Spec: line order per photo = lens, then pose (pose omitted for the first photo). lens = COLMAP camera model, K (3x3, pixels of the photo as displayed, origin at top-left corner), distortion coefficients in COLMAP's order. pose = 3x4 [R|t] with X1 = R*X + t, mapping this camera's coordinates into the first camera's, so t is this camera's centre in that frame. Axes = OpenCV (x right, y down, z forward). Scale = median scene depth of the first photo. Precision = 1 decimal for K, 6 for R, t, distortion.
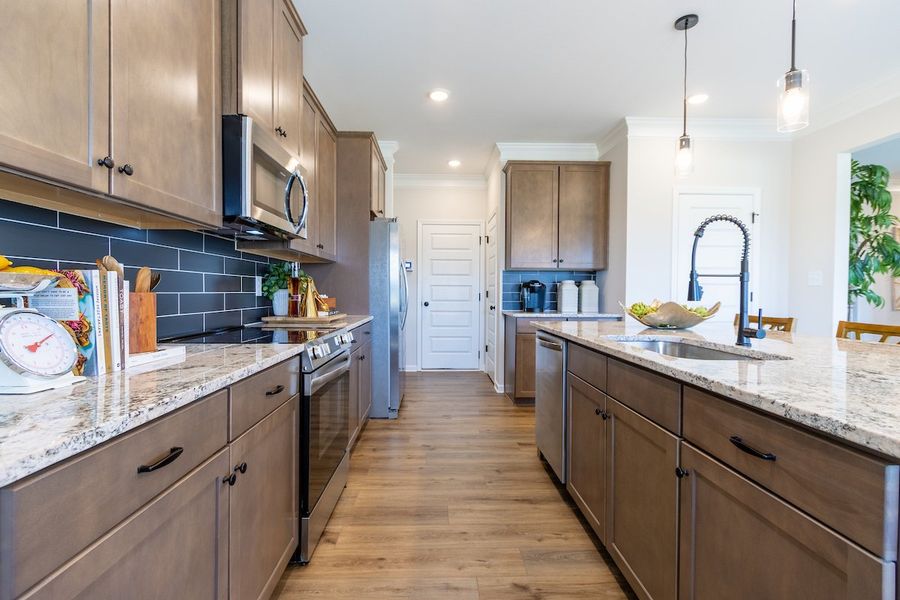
lens RADIAL K [[415.3, 0, 446.5], [0, 415.3, 298.6], [0, 0, 1]] dist [0.008341, -0.000846]
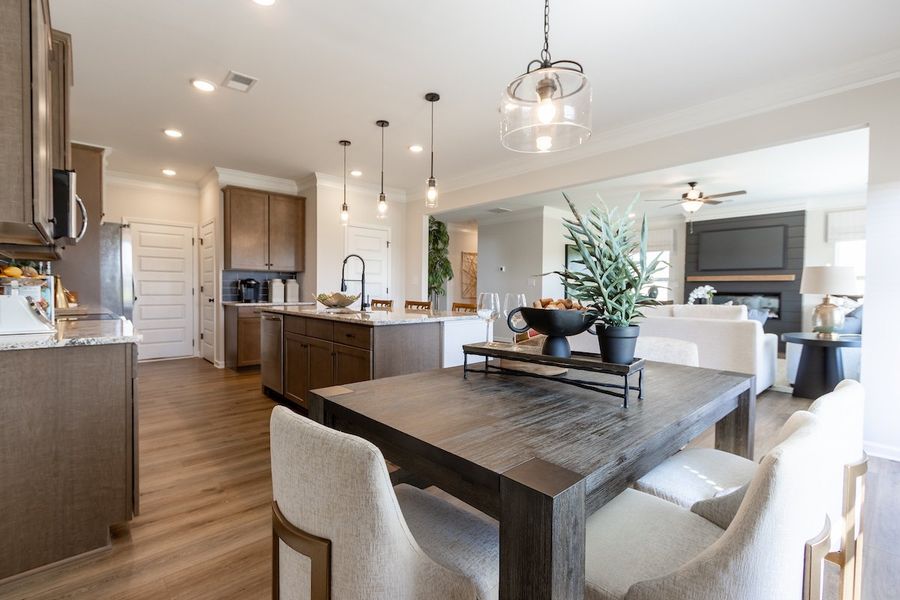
lens RADIAL K [[407.4, 0, 443.6], [0, 407.4, 299.9], [0, 0, 1]] dist [-0.003849, -0.000269]
pose [[0.764452, -0.016226, 0.644476, -0.163033], [0.006964, 0.999833, 0.016913, 0.006701], [-0.644642, -0.008440, 0.764438, -0.407666]]
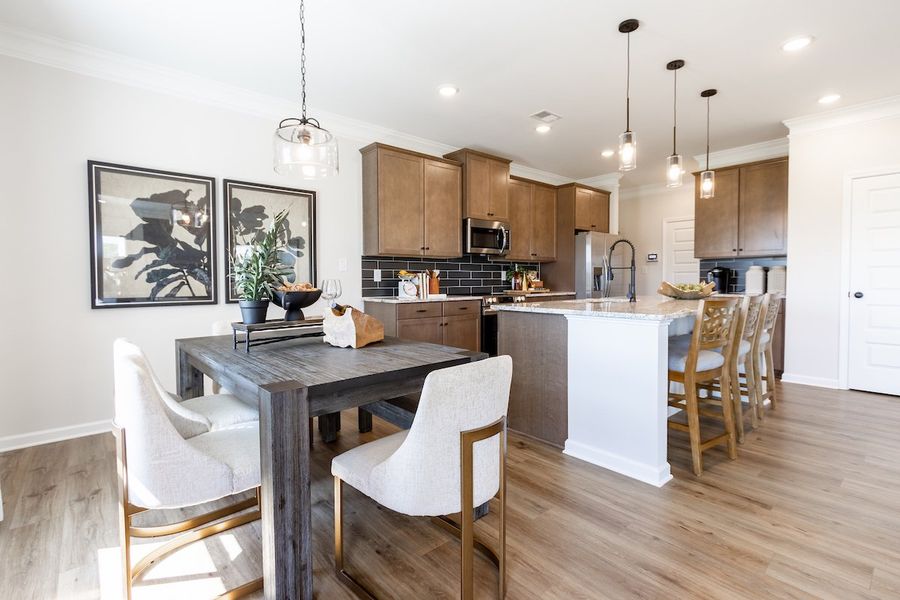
lens RADIAL K [[415.3, 0, 450.8], [0, 415.3, 290.8], [0, 0, 1]] dist [0.008341, -0.000846]
pose [[0.647460, 0.013090, -0.761987, 0.666530], [-0.005013, 0.999904, 0.012917, 0.014226], [0.762083, -0.004543, 0.647463, -0.393323]]
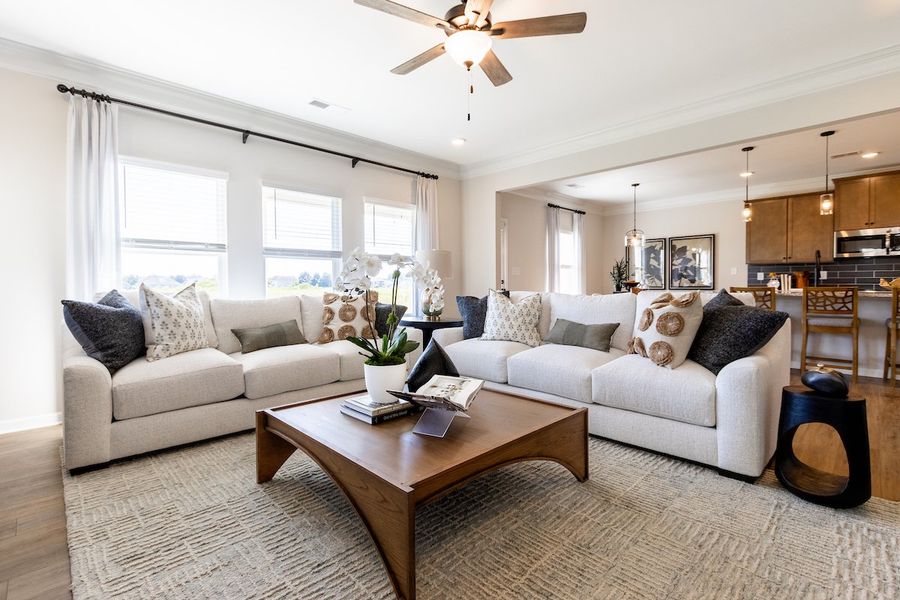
lens RADIAL K [[415.3, 0, 452.9], [0, 415.3, 293.2], [0, 0, 1]] dist [0.008341, -0.000846]
pose [[-0.726963, 0.011731, -0.686576, 1.875227], [-0.011842, 0.999491, 0.029616, 0.023711], [0.686574, 0.029660, -0.726455, 0.551125]]
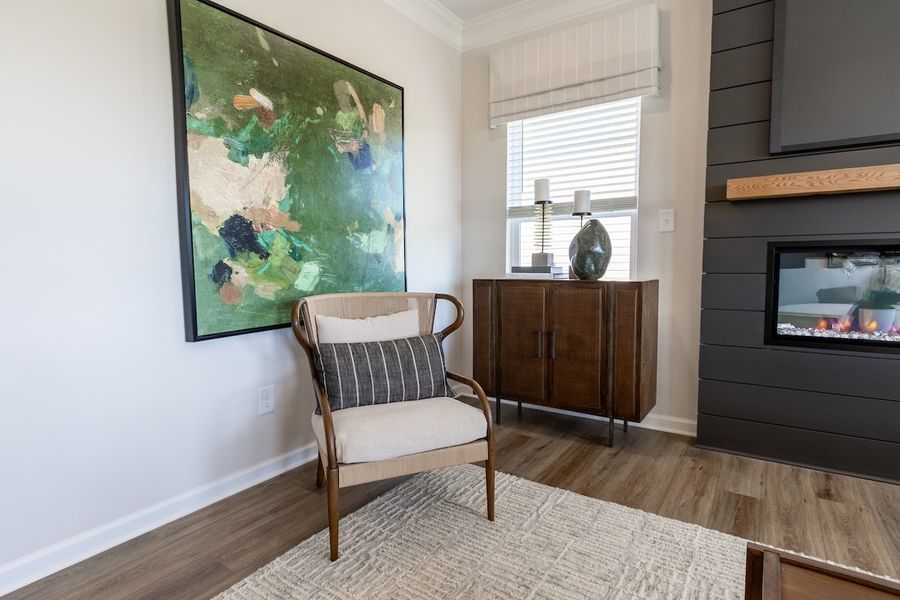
lens RADIAL K [[484.4, 0, 444.3], [0, 484.4, 294.6], [0, 0, 1]] dist [0.006775, -0.001341]
pose [[0.575980, -0.062852, 0.815044, 1.389636], [0.024062, 0.997911, 0.059950, 0.026804], [-0.817110, -0.014919, 0.576289, 0.295130]]
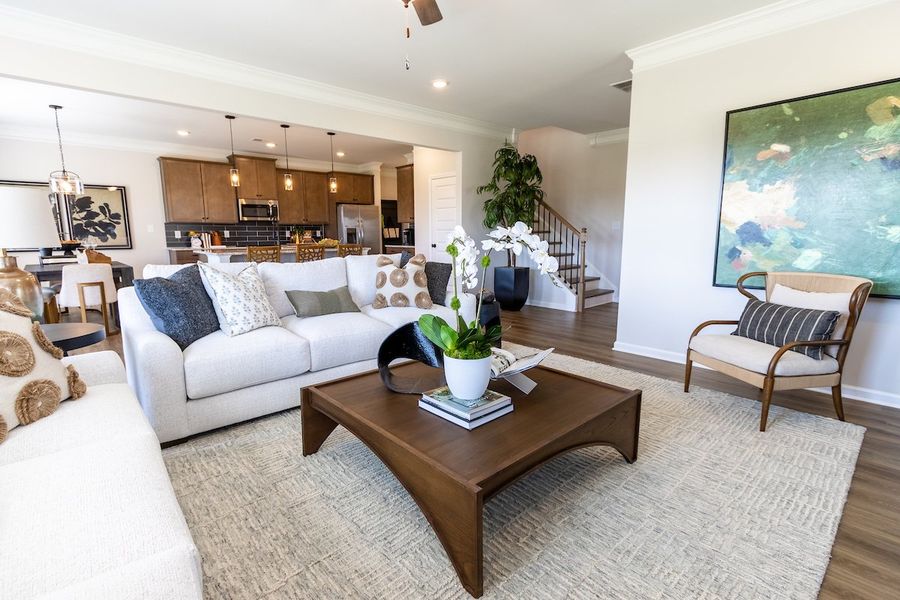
lens RADIAL K [[415.3, 0, 442.3], [0, 415.3, 300.3], [0, 0, 1]] dist [0.008341, -0.000846]
pose [[0.653378, 0.112788, -0.748582, 1.889686], [-0.003724, 0.989306, 0.145807, 0.004108], [0.757022, -0.092480, 0.646811, -0.172195]]
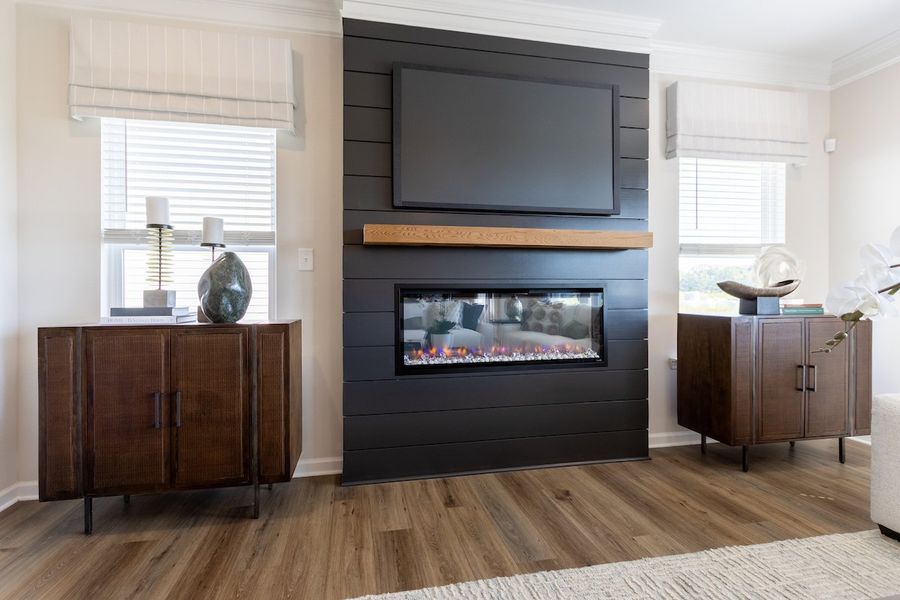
lens RADIAL K [[434.2, 0, 446.7], [0, 434.2, 299.0], [0, 0, 1]] dist [0.003946, -0.002611]
pose [[-0.176518, -0.011689, 0.984228, 1.503041], [0.020051, 0.999679, 0.015469, 0.020900], [-0.984093, 0.022465, -0.176227, 0.349915]]
